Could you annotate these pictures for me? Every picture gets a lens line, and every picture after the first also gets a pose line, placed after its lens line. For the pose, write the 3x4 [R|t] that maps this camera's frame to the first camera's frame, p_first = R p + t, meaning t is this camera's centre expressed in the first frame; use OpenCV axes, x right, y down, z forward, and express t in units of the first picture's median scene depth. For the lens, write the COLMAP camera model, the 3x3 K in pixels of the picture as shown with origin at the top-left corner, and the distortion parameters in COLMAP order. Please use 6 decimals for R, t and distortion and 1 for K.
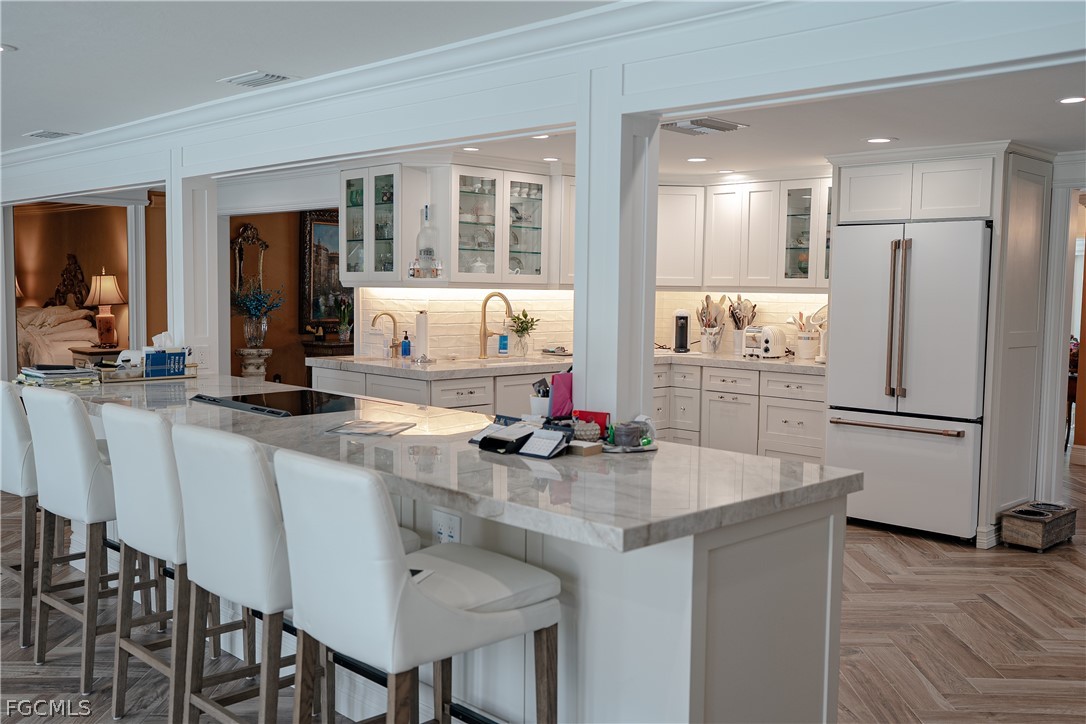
lens RADIAL K [[1026.3, 0, 537.2], [0, 1026.3, 362.3], [0, 0, 1]] dist [-0.043433, 0.181964]
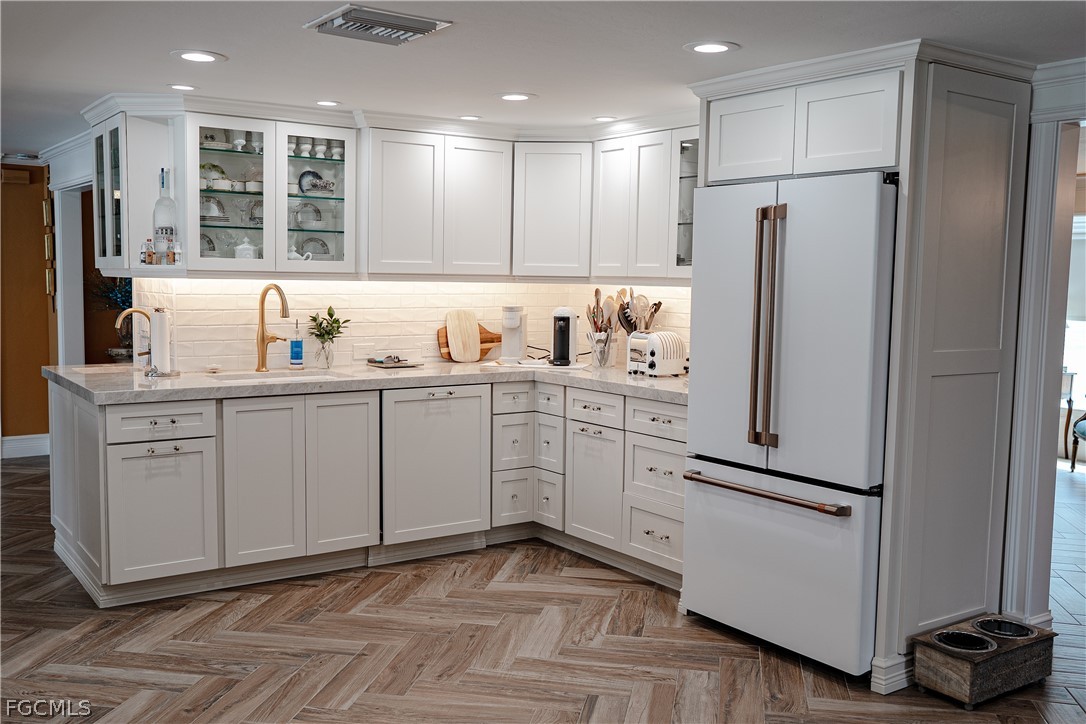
lens RADIAL K [[1026.3, 0, 537.2], [0, 1026.3, 362.3], [0, 0, 1]] dist [-0.043433, 0.181964]
pose [[0.985442, 0.016865, -0.169175, 0.282458], [-0.015253, 0.999825, 0.010823, -0.022033], [0.169328, -0.008085, 0.985527, 0.293741]]
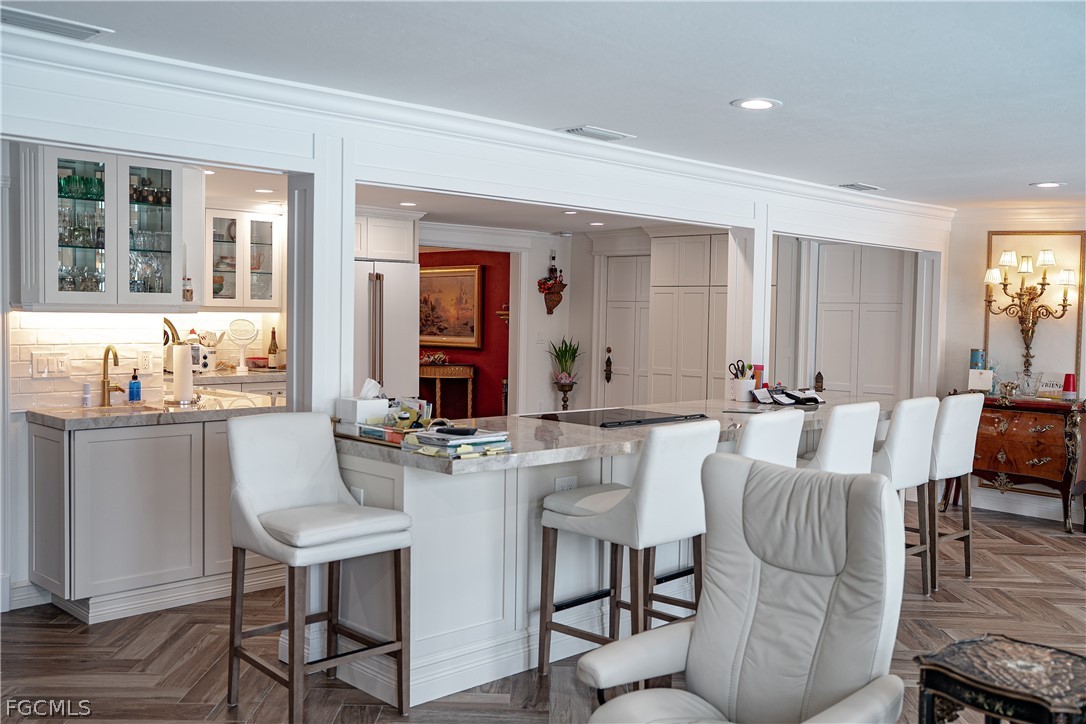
lens RADIAL K [[1026.3, 0, 537.2], [0, 1026.3, 362.3], [0, 0, 1]] dist [-0.043433, 0.181964]
pose [[-0.012388, -0.062792, 0.997950, -0.902154], [0.060128, 0.996174, 0.063426, -0.065995], [-0.998114, 0.060791, -0.008565, 0.702907]]
